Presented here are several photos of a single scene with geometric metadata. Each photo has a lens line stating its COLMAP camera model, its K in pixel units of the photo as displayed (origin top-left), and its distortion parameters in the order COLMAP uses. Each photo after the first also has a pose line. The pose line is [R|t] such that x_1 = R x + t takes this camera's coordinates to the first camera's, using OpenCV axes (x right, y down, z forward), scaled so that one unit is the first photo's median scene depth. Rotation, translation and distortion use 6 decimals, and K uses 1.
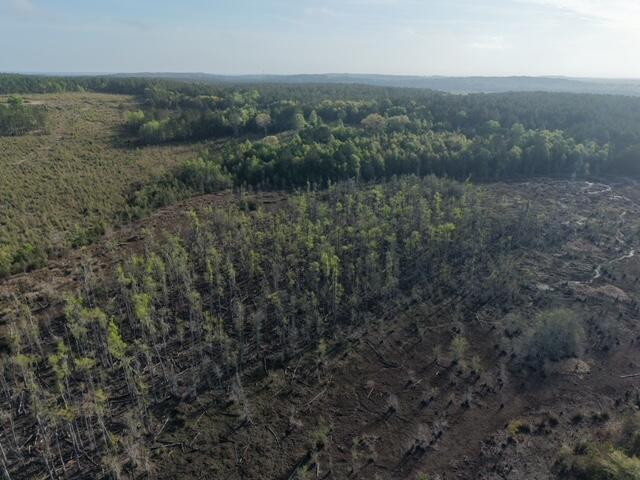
lens RADIAL K [[438.2, 0, 320.0], [0, 438.2, 240.0], [0, 0, 1]] dist [0.005005, -0.002551]
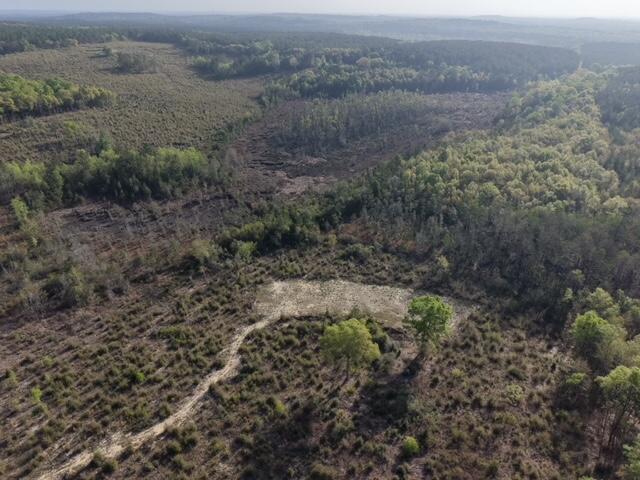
lens RADIAL K [[438.2, 0, 320.0], [0, 438.2, 240.0], [0, 0, 1]] dist [0.005005, -0.002551]
pose [[0.992561, -0.054243, 0.109000, -0.280159], [0.040979, 0.991874, 0.120441, 0.216348], [-0.114647, -0.115079, 0.986718, -0.786716]]
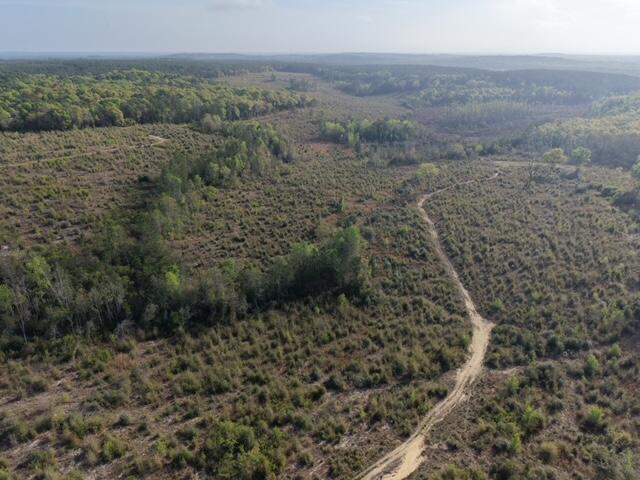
lens RADIAL K [[438.2, 0, 320.0], [0, 438.2, 240.0], [0, 0, 1]] dist [0.005005, -0.002551]
pose [[0.999940, -0.009195, 0.005952, -0.718077], [0.008929, 0.999022, 0.043307, 0.462363], [-0.006344, -0.043252, 0.999044, -1.383856]]
